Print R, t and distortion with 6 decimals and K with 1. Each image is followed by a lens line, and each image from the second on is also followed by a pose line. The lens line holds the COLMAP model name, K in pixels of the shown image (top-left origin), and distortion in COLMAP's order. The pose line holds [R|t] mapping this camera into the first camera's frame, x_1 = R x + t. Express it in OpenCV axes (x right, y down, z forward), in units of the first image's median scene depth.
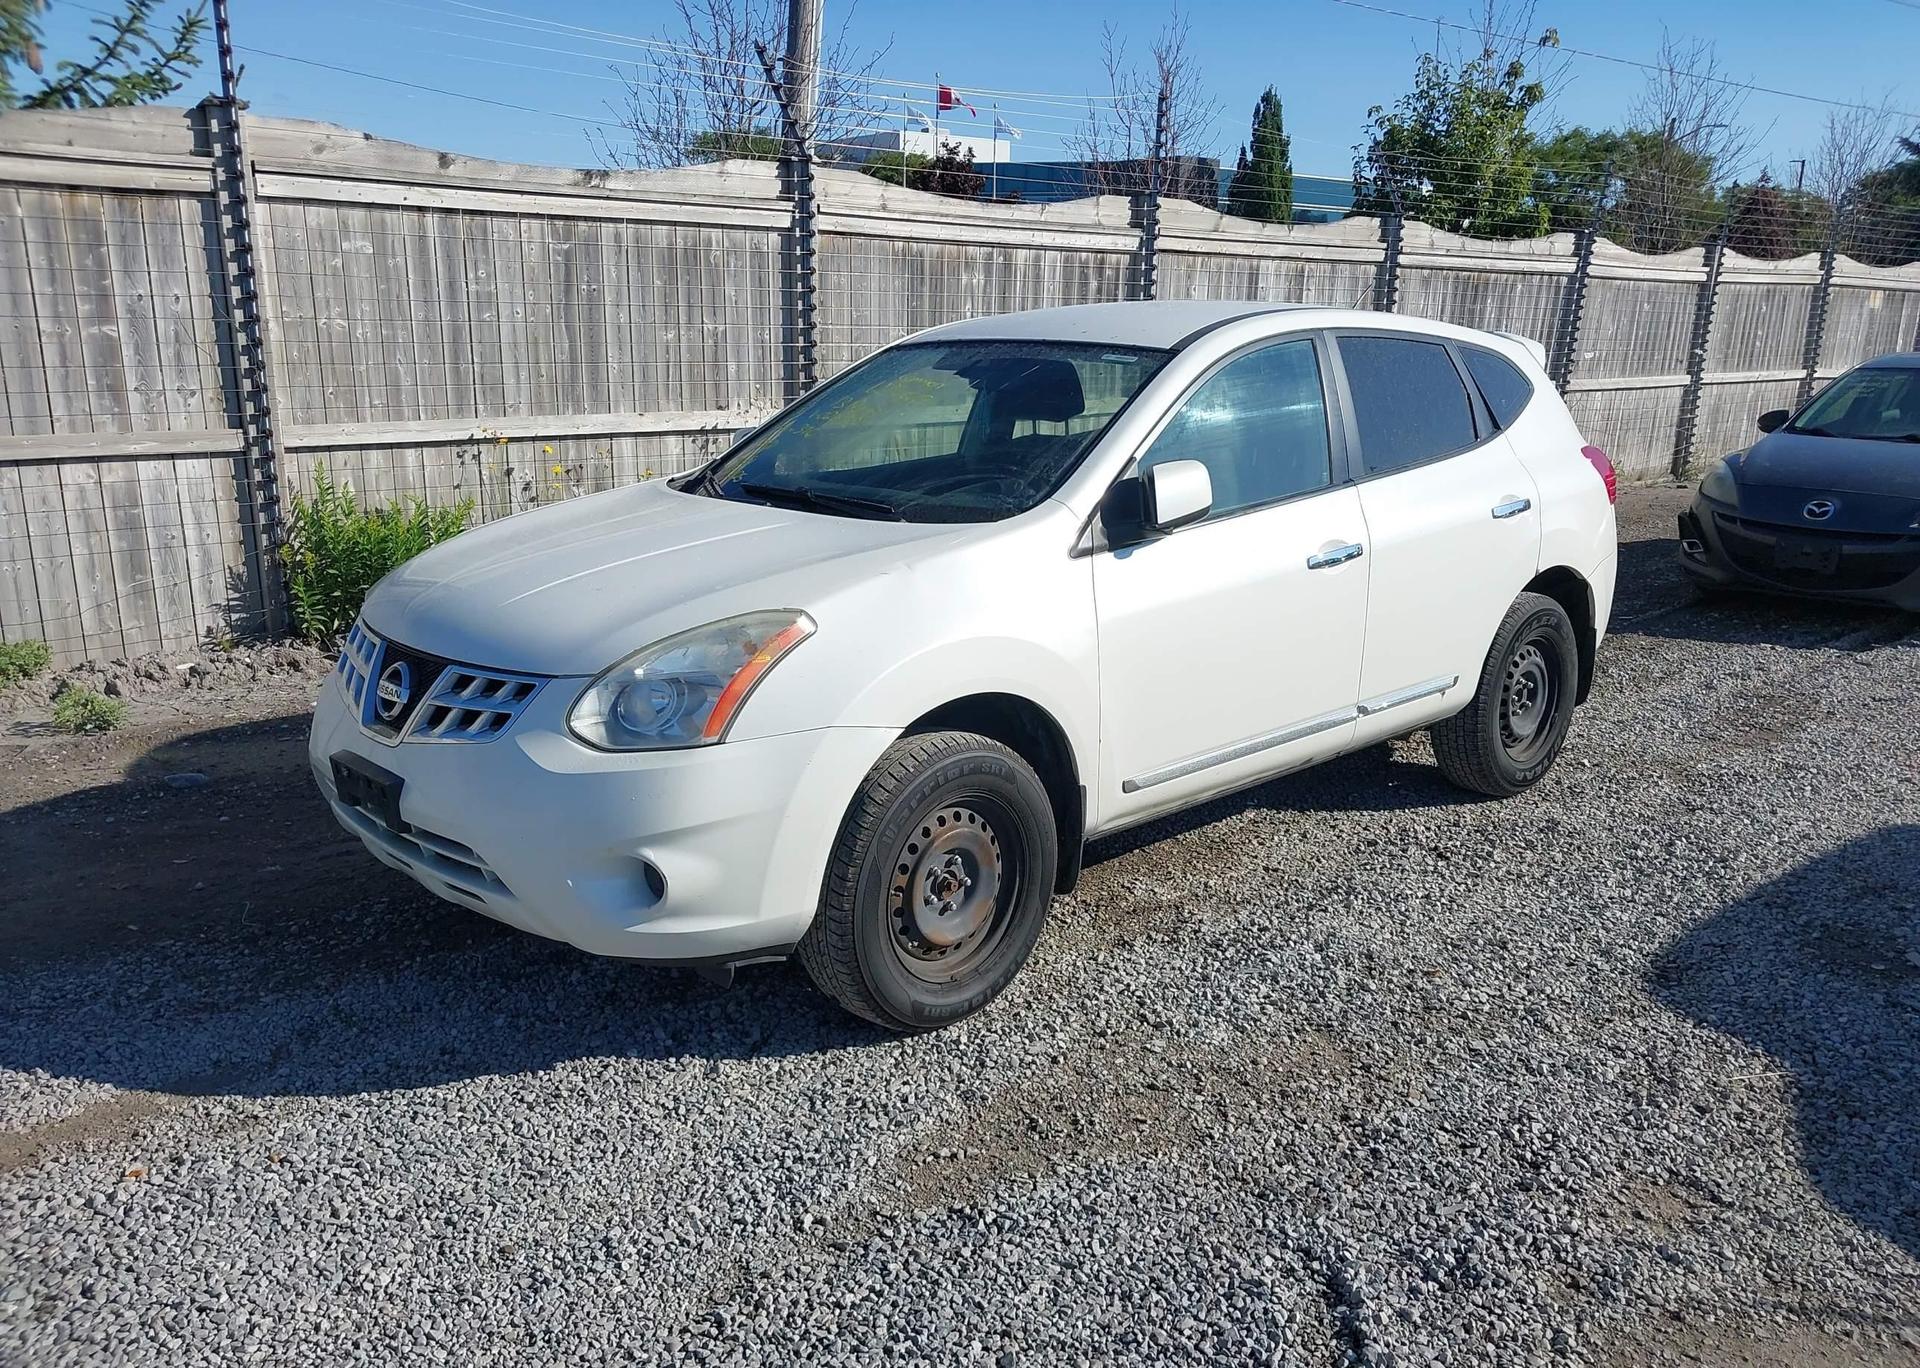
lens RADIAL K [[1587.4, 0, 992.2], [0, 1587.4, 712.9], [0, 0, 1]] dist [0.010338, -0.016192]
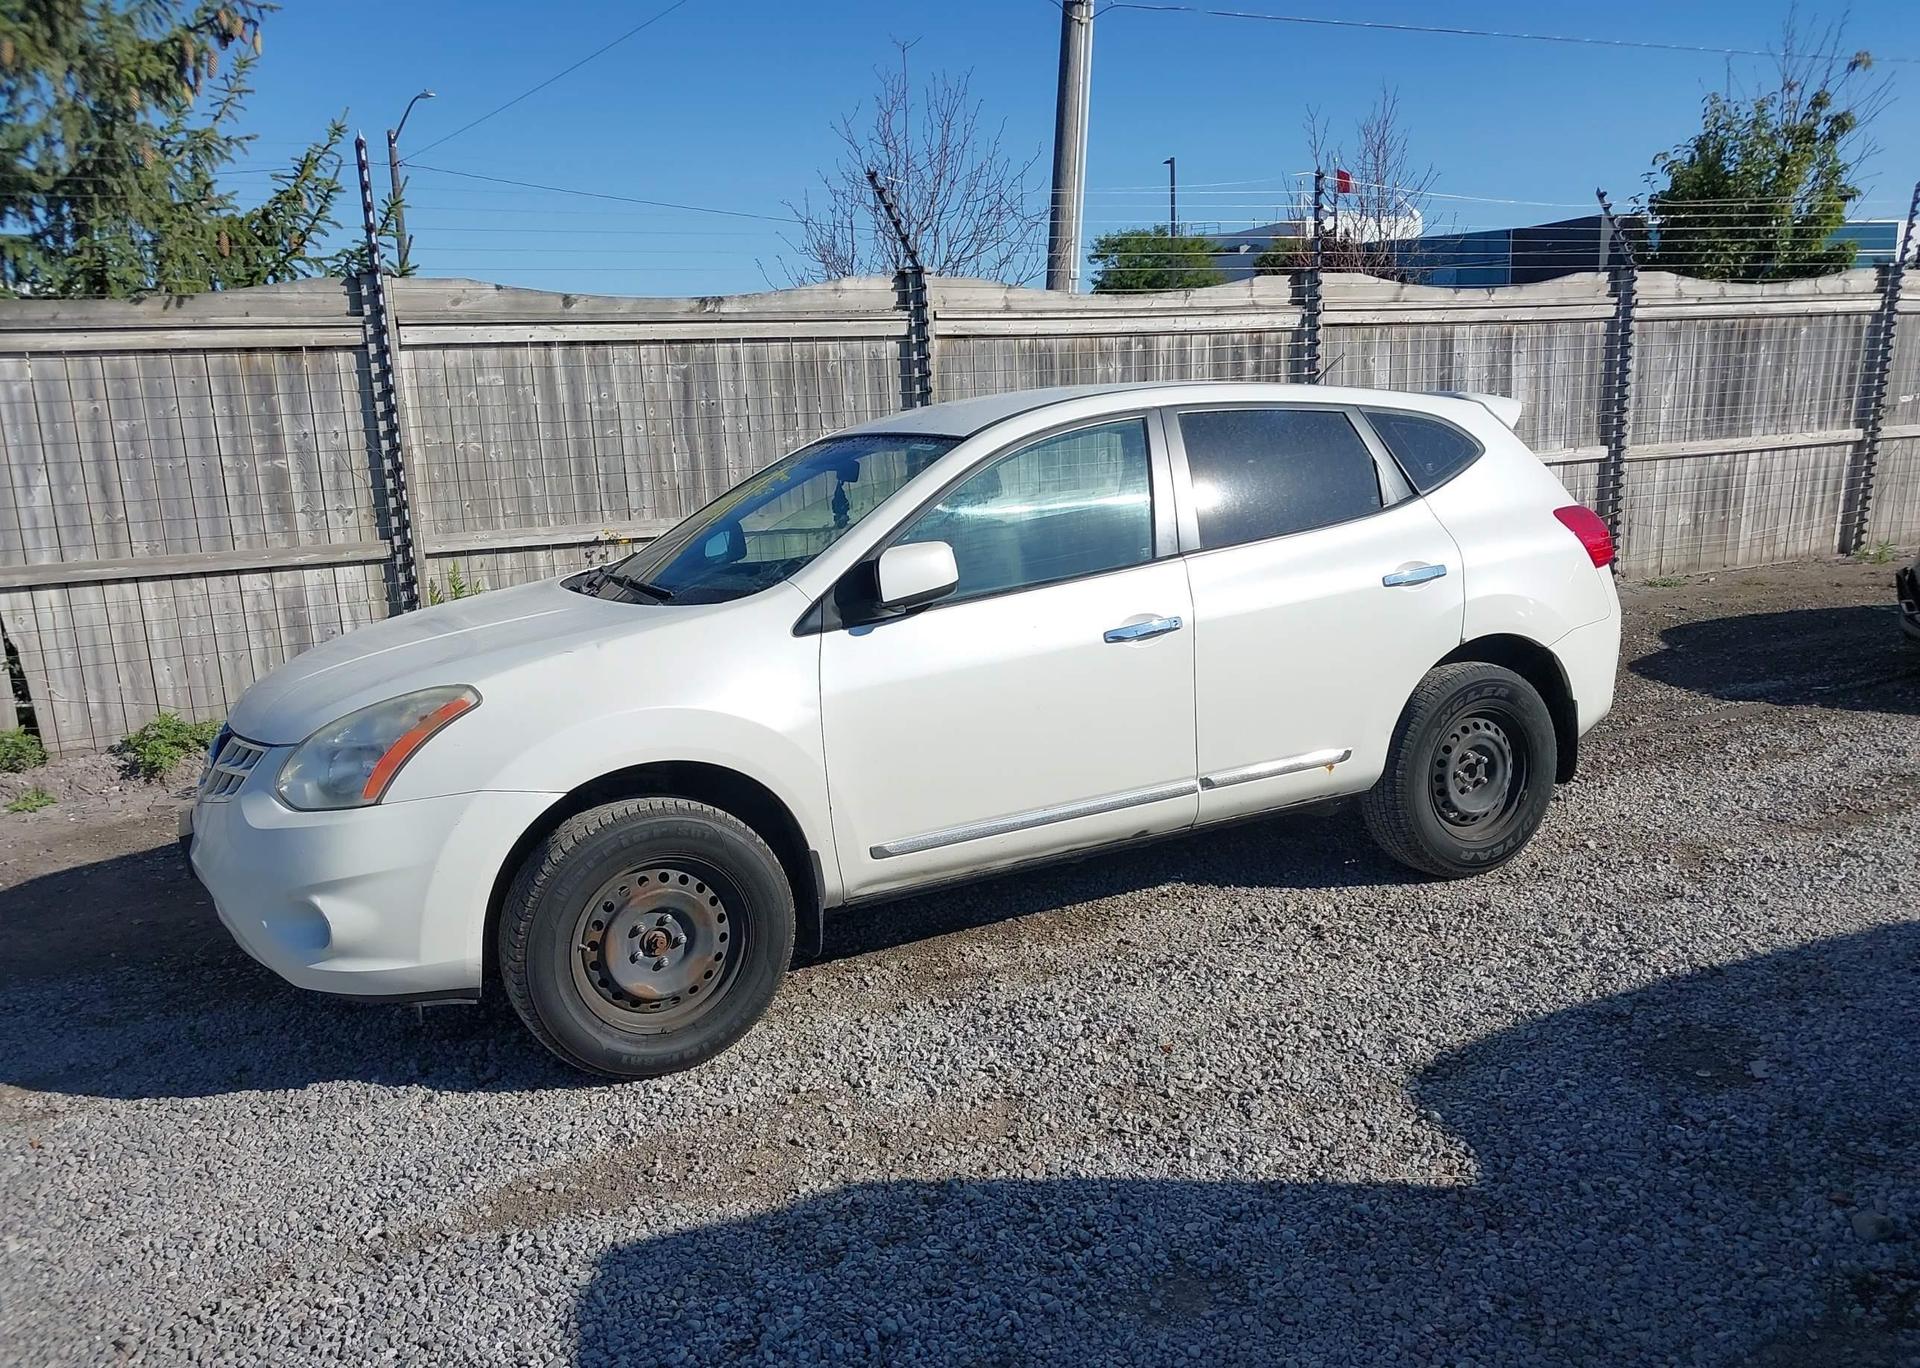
lens RADIAL K [[1578.0, 0, 1035.0], [0, 1578.0, 687.6], [0, 0, 1]] dist [0.010894, -0.003482]
pose [[0.959581, -0.009849, -0.281260, 0.318520], [-0.008463, 0.997926, -0.063818, 0.001655], [0.281305, 0.063619, 0.957507, 0.018660]]
